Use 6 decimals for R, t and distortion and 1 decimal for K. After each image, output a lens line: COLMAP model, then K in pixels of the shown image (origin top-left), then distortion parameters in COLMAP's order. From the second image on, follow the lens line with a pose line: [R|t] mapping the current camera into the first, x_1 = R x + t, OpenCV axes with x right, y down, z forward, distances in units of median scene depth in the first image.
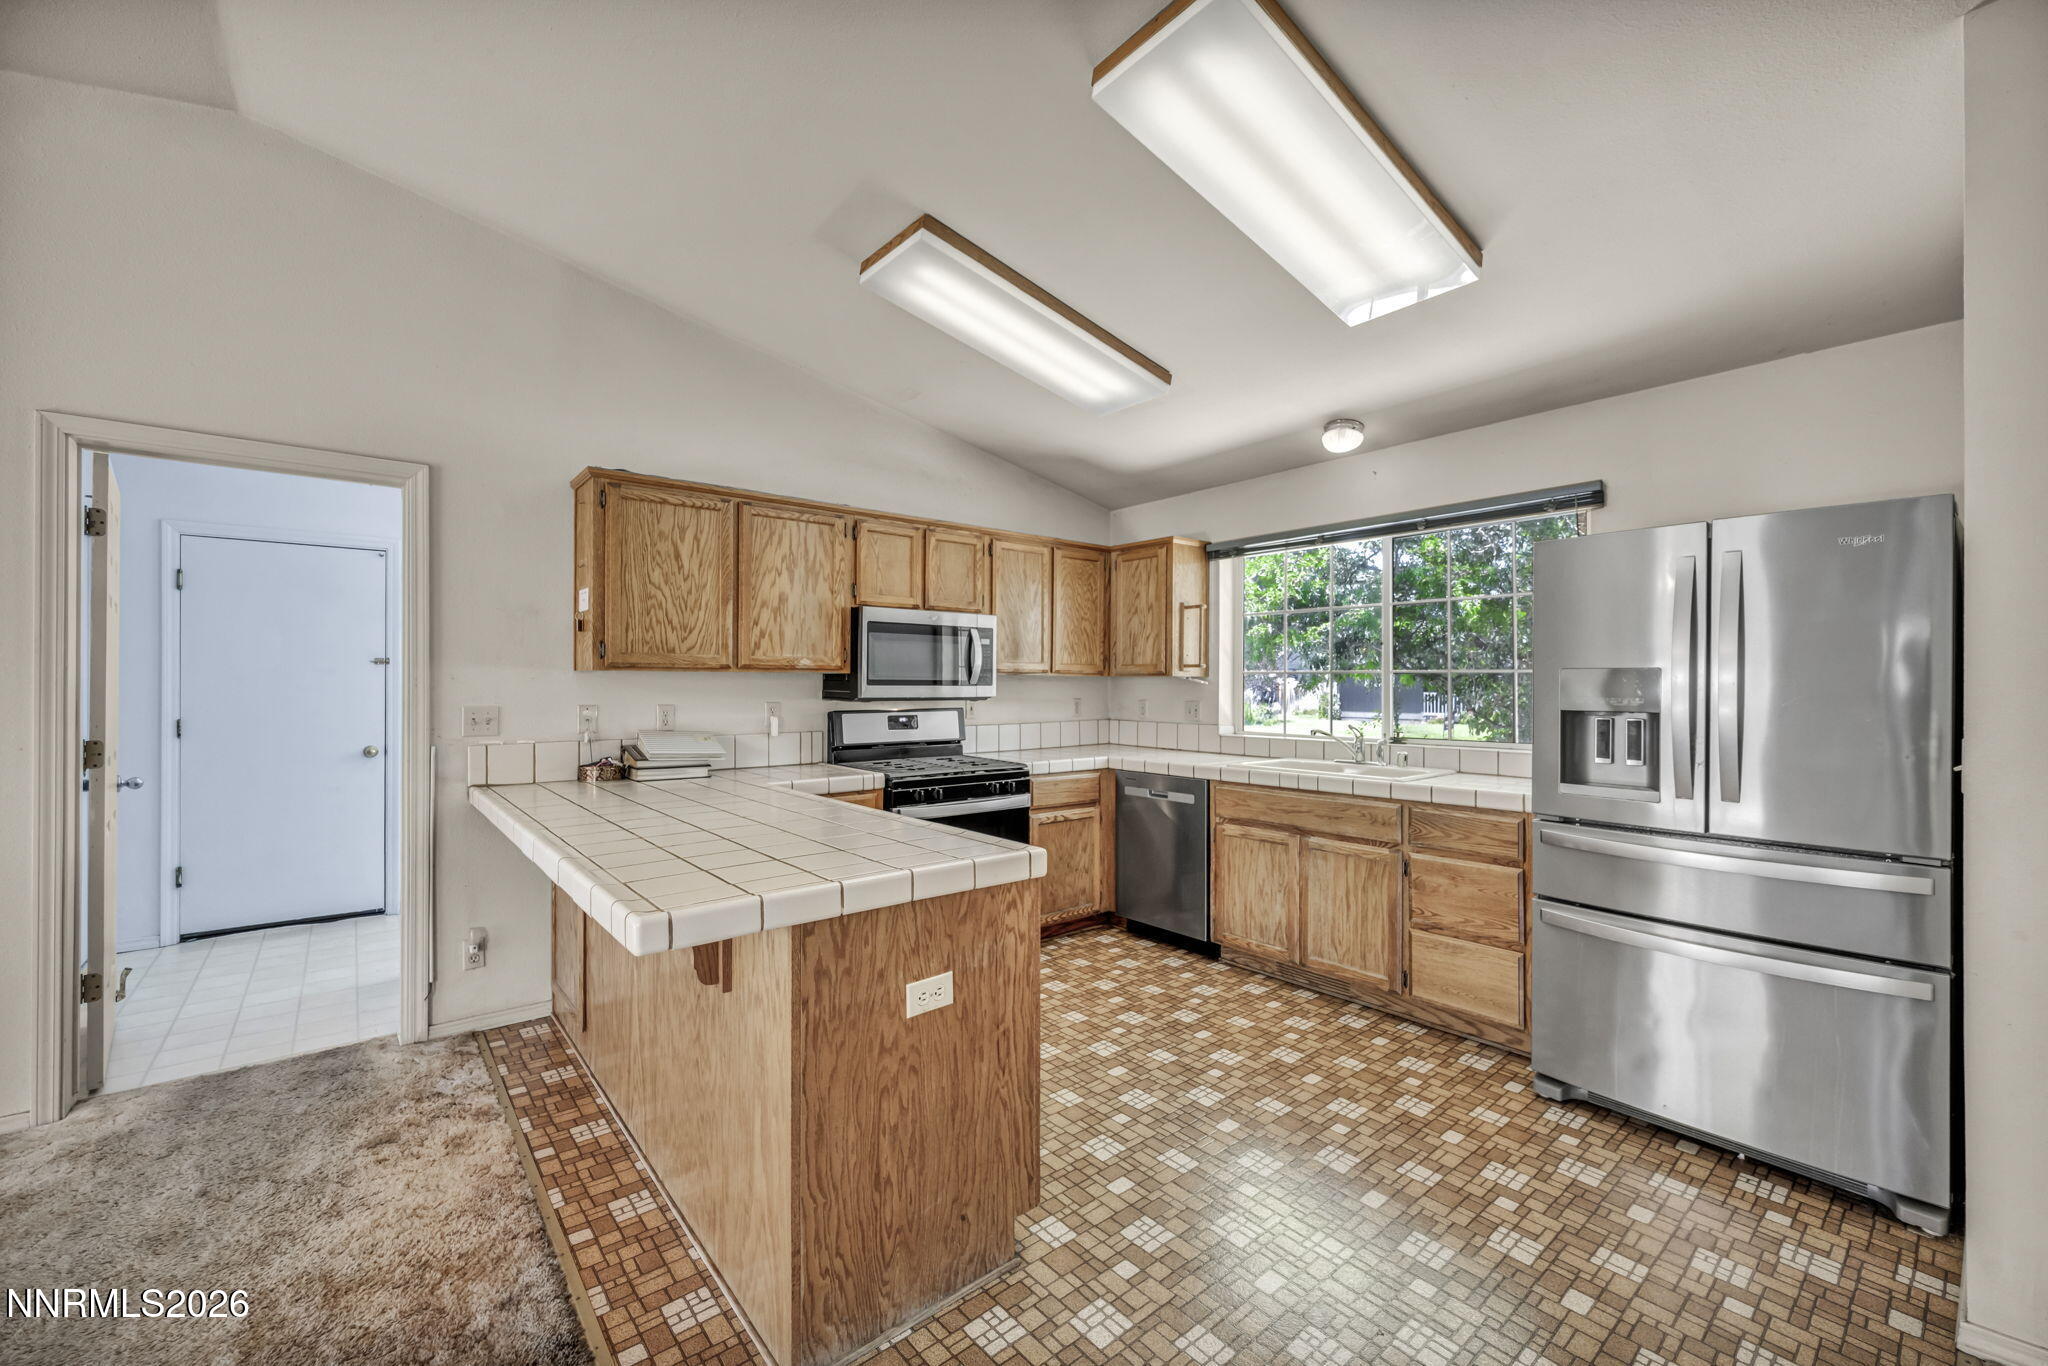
lens RADIAL K [[818.9, 0, 1021.6], [0, 818.9, 701.1], [0, 0, 1]] dist [0.000233, -0.000061]
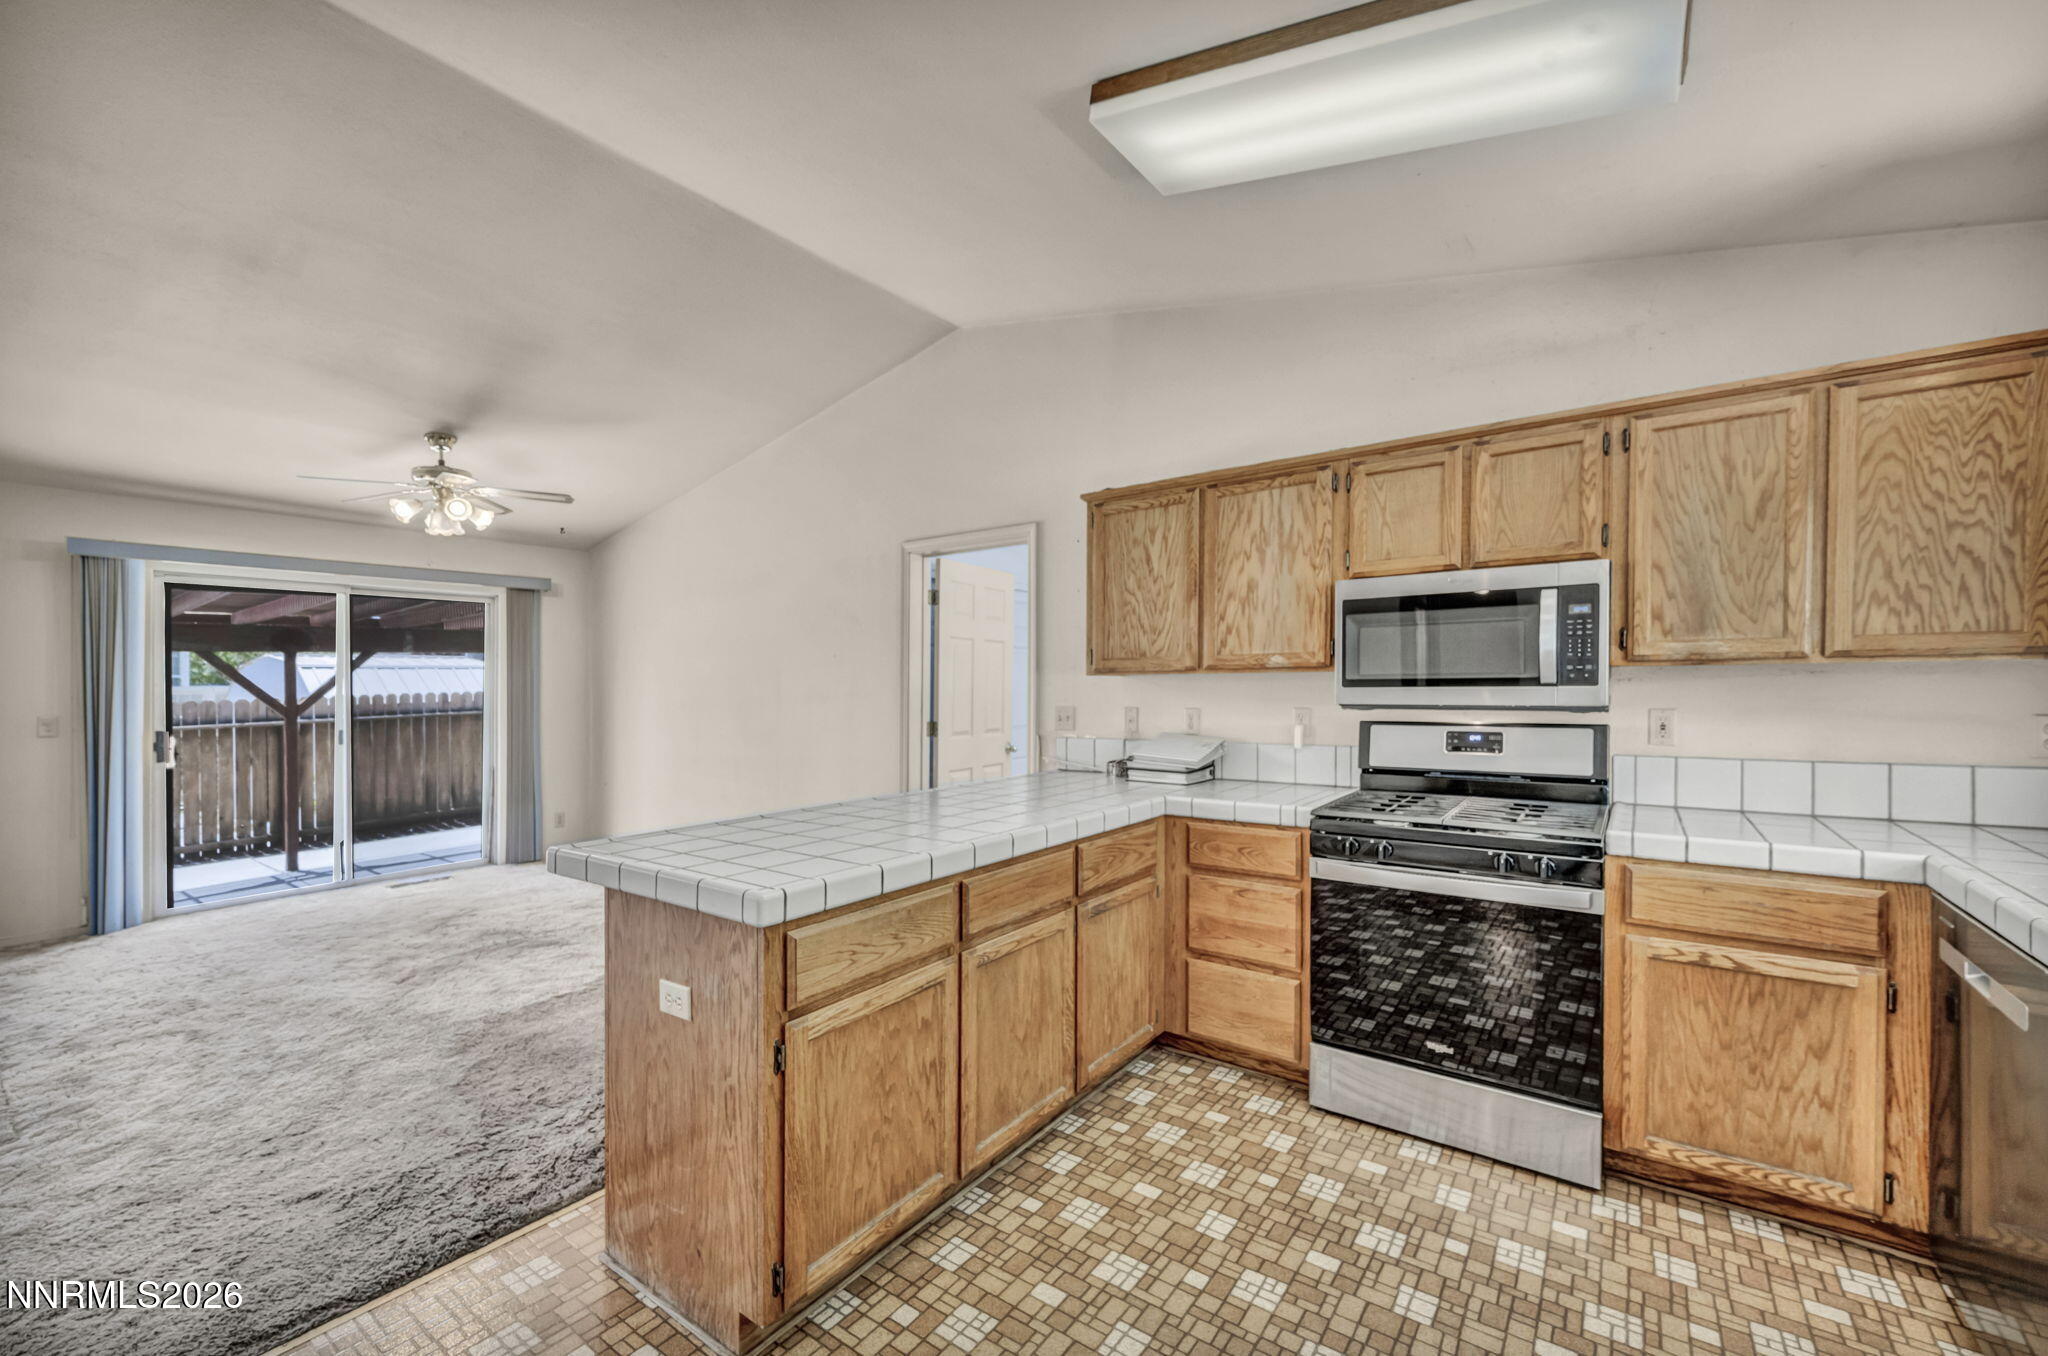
lens RADIAL K [[833.2, 0, 1046.1], [0, 833.2, 696.6], [0, 0, 1]] dist [0.008089, -0.001346]
pose [[0.257301, 0.007101, -0.966305, 0.473057], [-0.009095, 0.999947, 0.004926, -0.012359], [0.966288, 0.007521, 0.257352, 0.554283]]
